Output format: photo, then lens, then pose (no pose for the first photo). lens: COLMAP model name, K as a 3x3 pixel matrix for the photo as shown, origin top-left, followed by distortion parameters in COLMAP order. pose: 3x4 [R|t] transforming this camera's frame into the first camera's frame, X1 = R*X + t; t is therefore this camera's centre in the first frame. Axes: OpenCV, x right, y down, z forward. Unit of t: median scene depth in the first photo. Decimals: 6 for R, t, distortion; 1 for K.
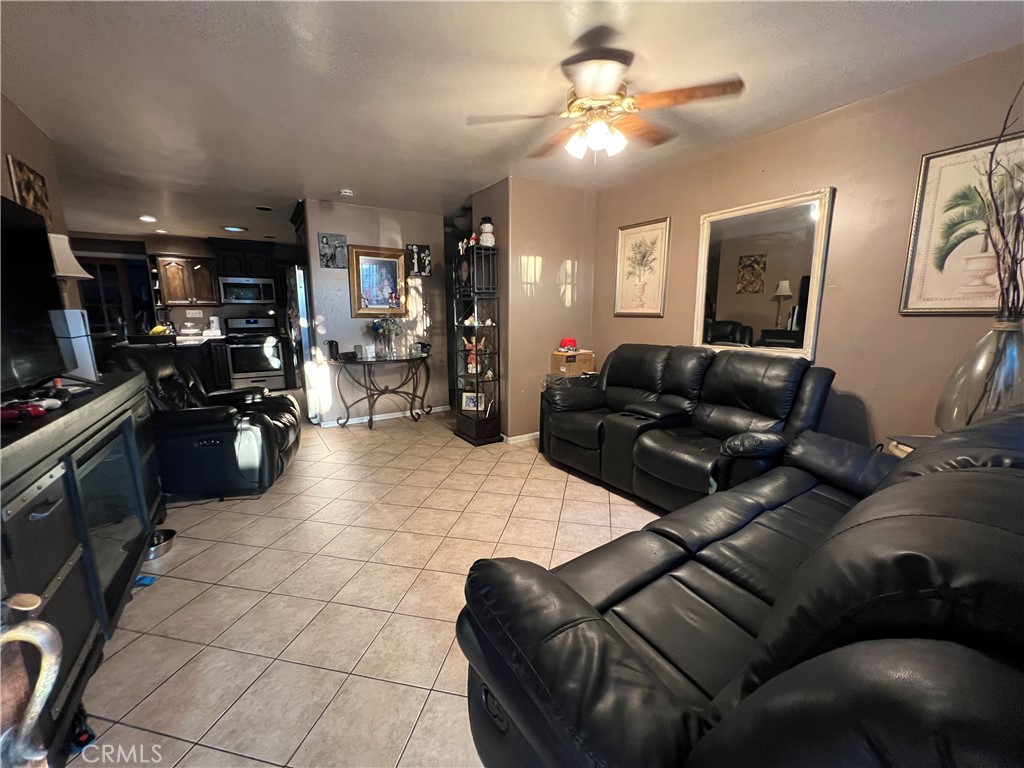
lens RADIAL K [[410.1, 0, 512.9], [0, 410.1, 384.2], [0, 0, 1]] dist [0.001059, -0.000004]
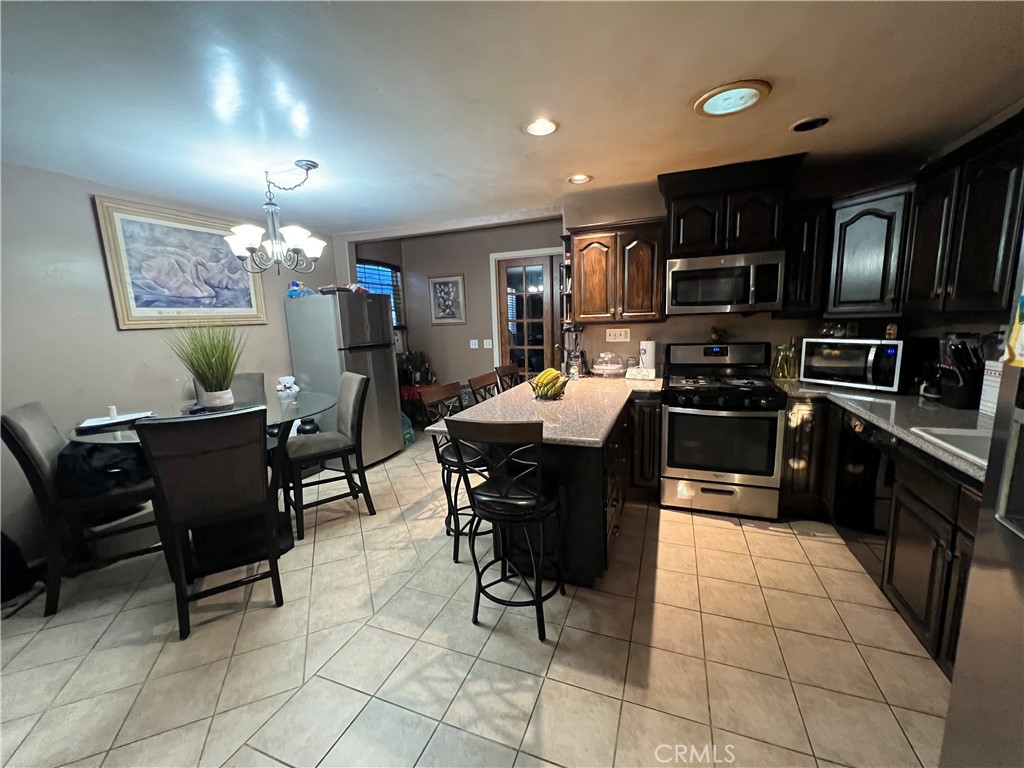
lens RADIAL K [[410.1, 0, 512.4], [0, 410.1, 384.7], [0, 0, 1]] dist [0.001059, -0.000004]
pose [[0.586557, 0.108930, -0.802549, -0.420842], [-0.105596, 0.992741, 0.057568, -0.125238], [0.802995, 0.050979, 0.593802, 0.576549]]
